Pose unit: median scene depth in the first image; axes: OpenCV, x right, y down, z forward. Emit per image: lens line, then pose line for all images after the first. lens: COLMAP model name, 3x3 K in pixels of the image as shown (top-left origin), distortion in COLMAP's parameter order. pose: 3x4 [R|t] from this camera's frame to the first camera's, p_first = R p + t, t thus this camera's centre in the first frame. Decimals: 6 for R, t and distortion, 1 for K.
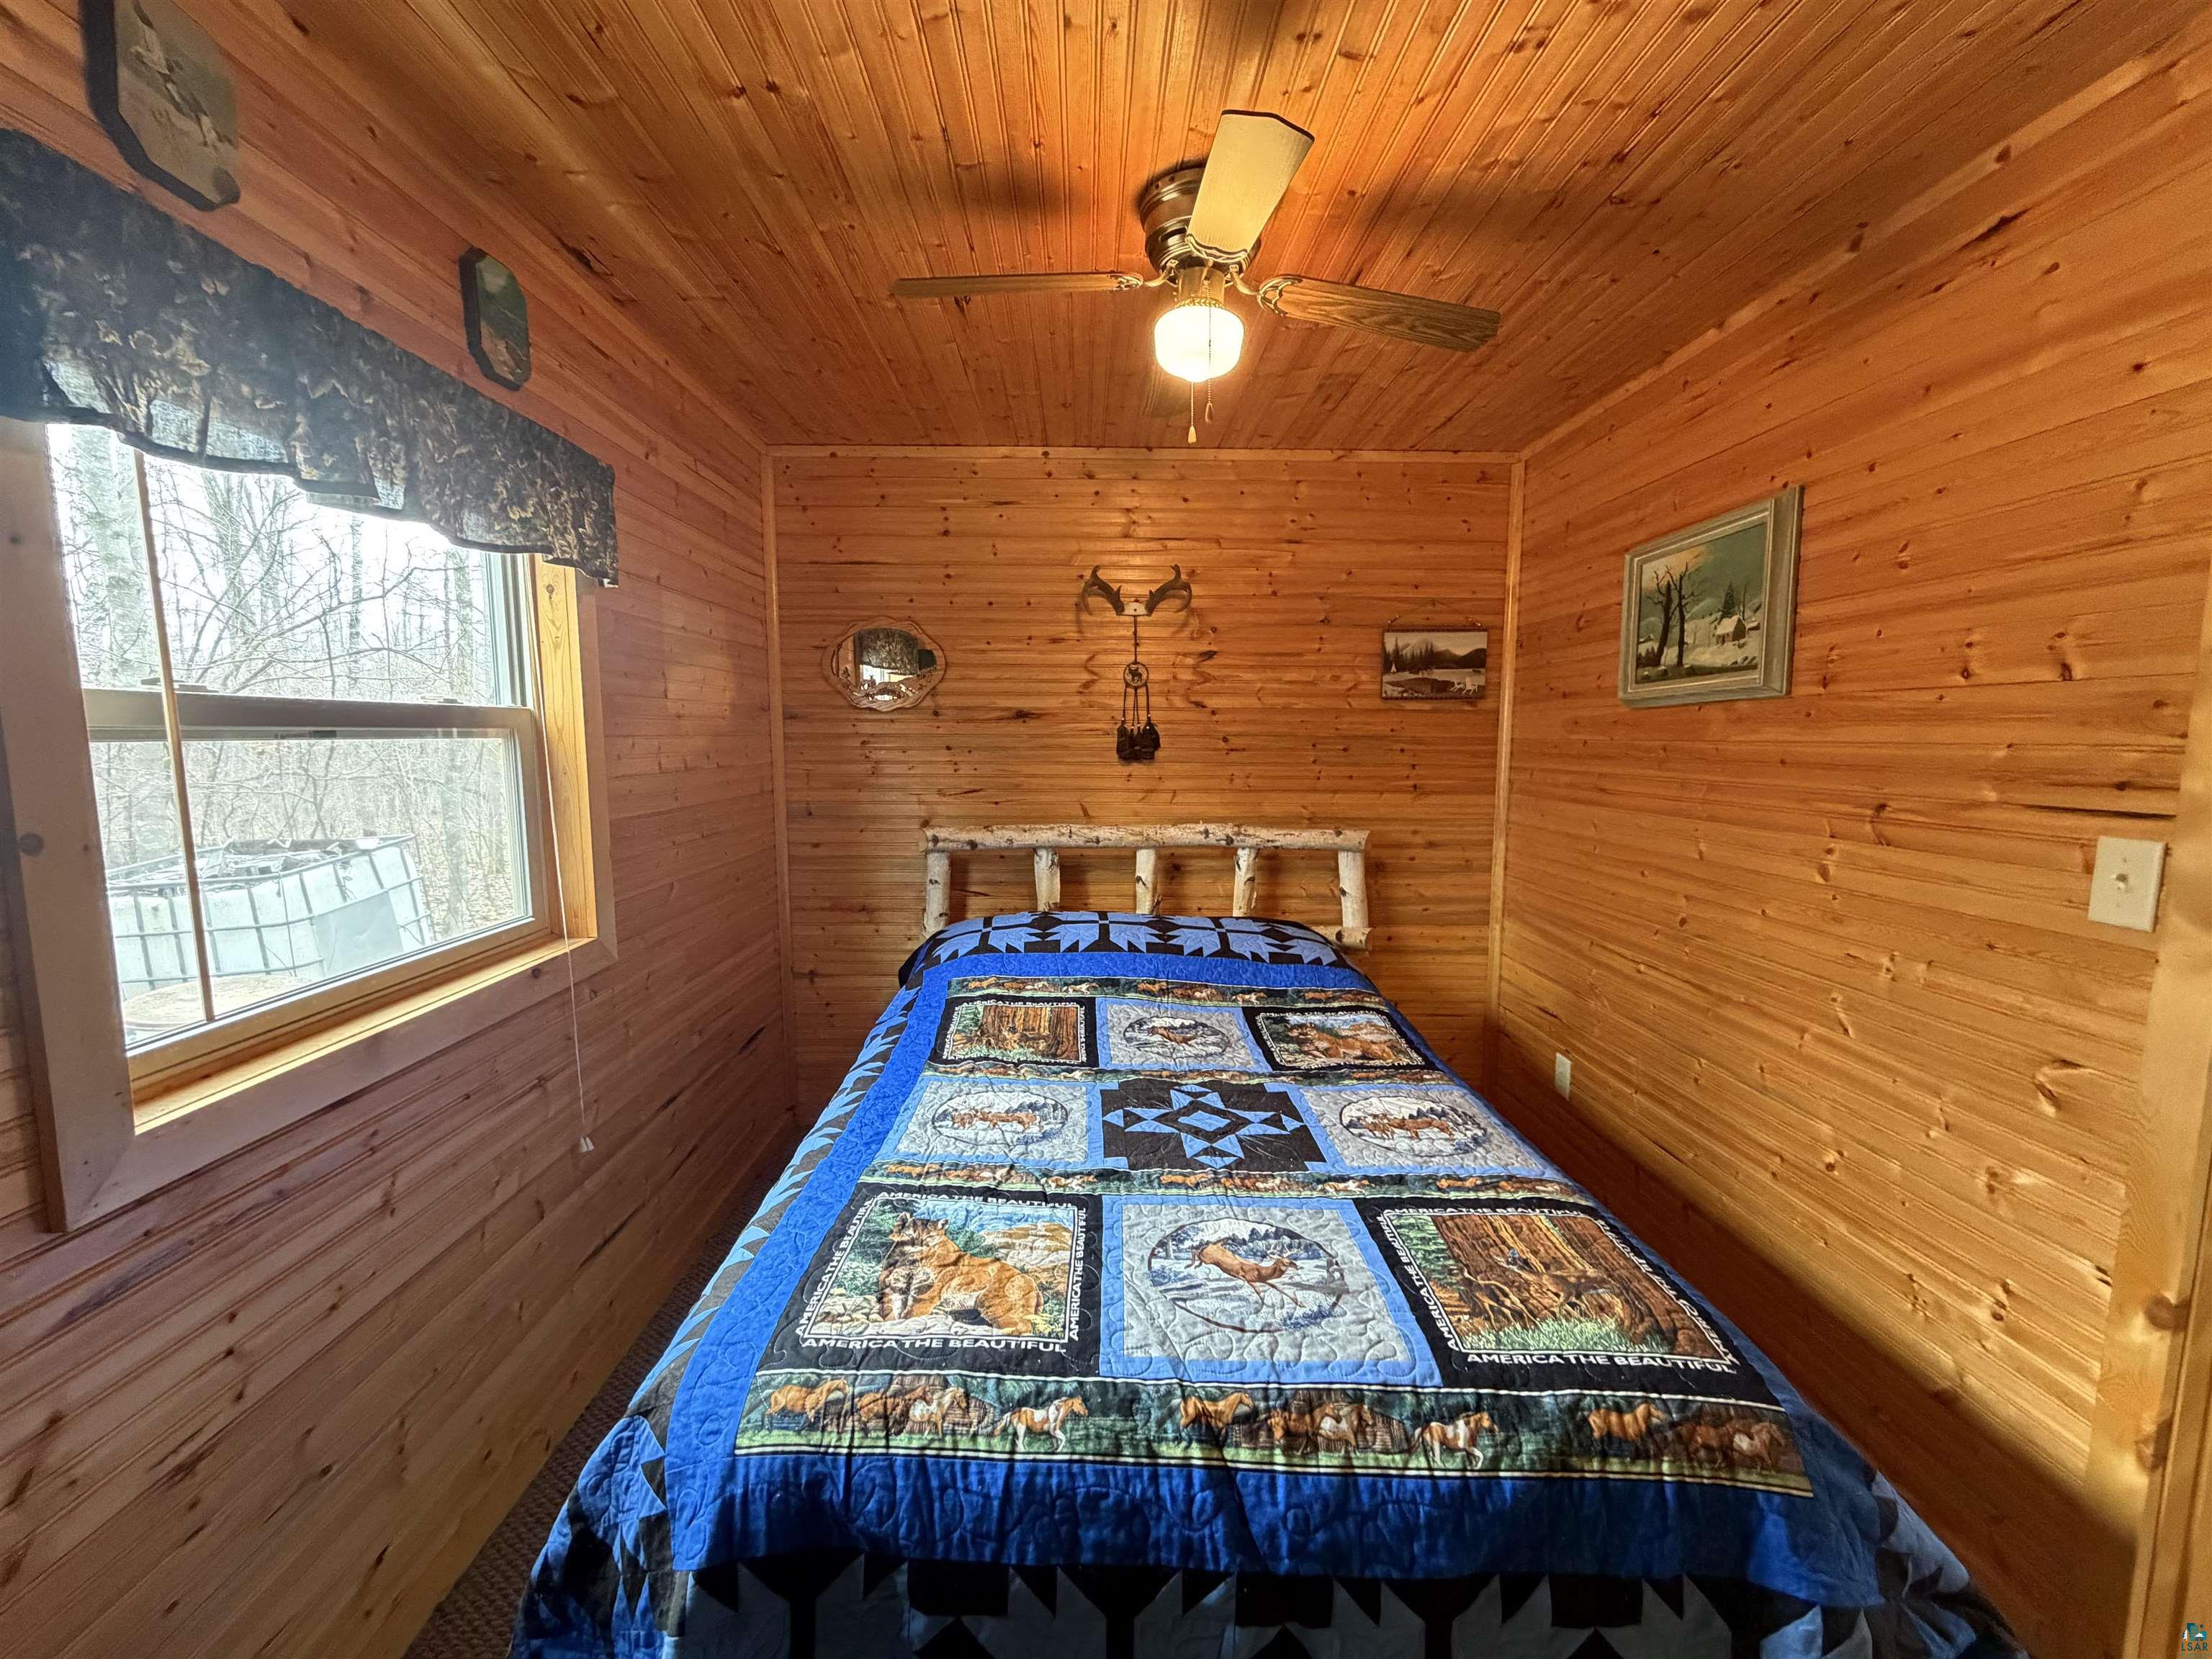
lens RADIAL K [[878.8, 0, 1098.2], [0, 878.8, 827.8], [0, 0, 1]] dist [-0.012724, 0.000222]
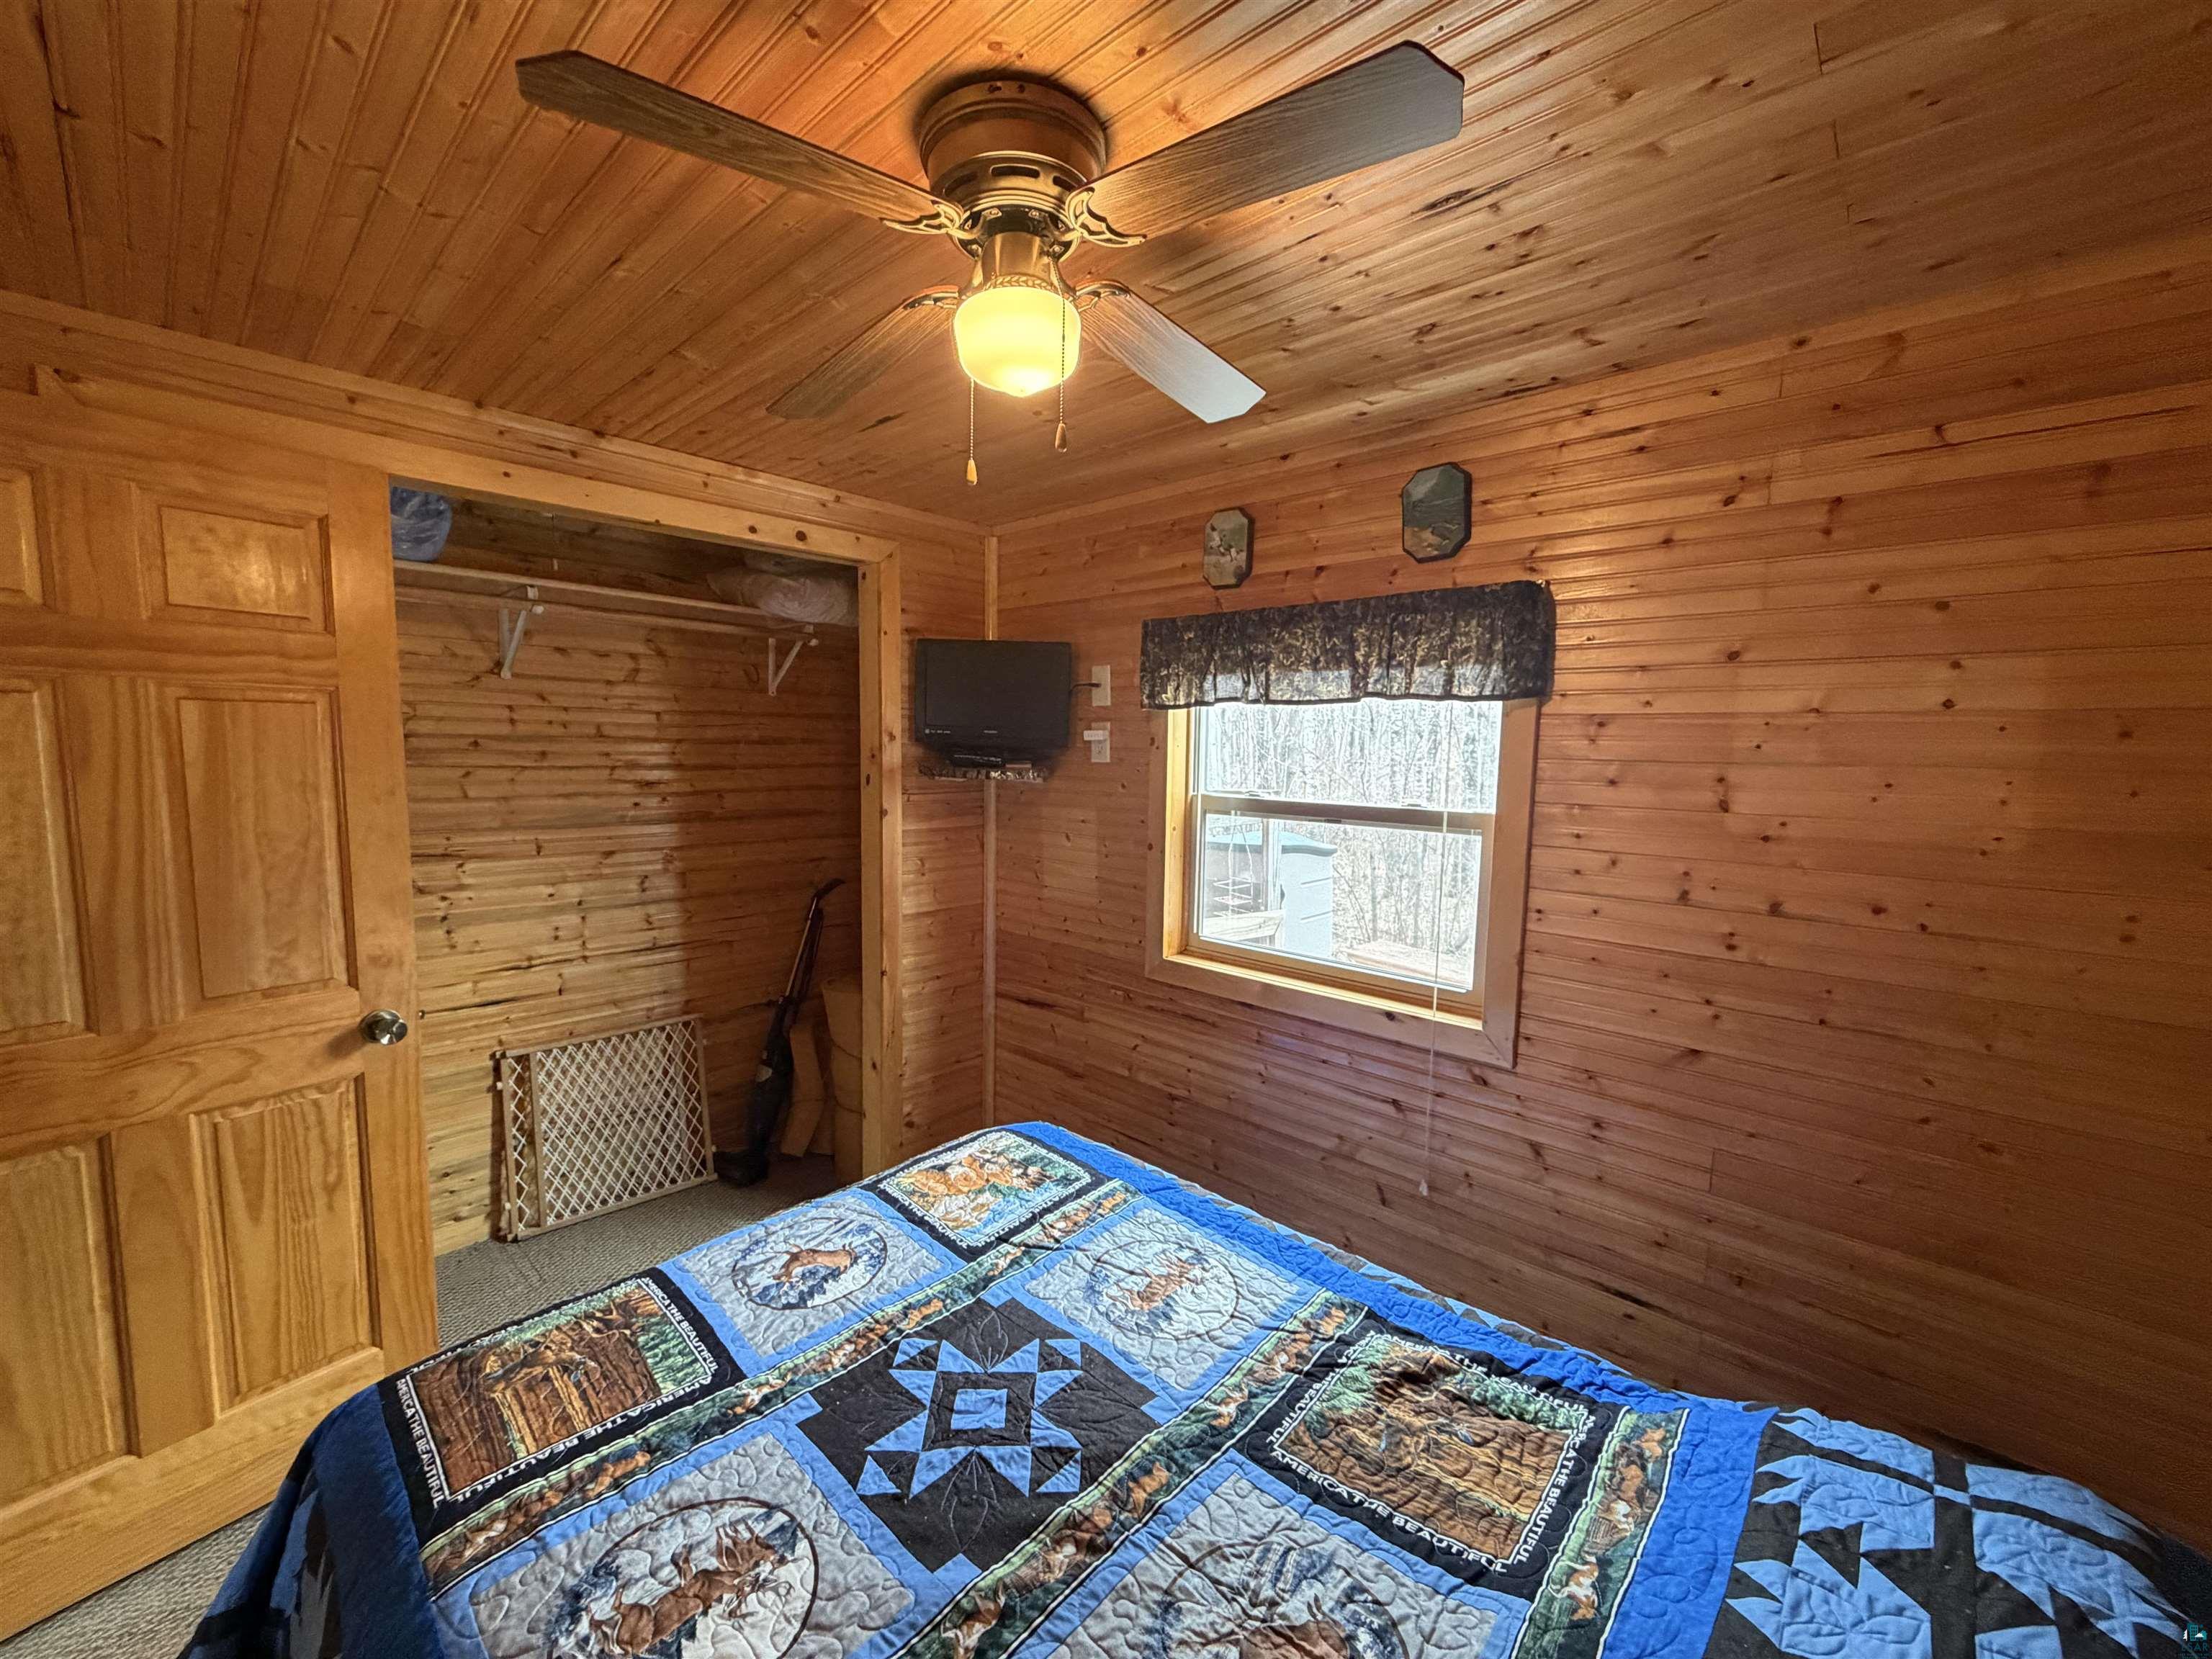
lens RADIAL K [[878.8, 0, 1104.5], [0, 878.8, 830.4], [0, 0, 1]] dist [-0.012724, 0.000222]
pose [[-0.689680, 0.056566, -0.721901, 0.655835], [-0.096384, 0.980902, 0.168943, -0.326310], [0.717671, 0.186096, -0.671056, 1.761655]]
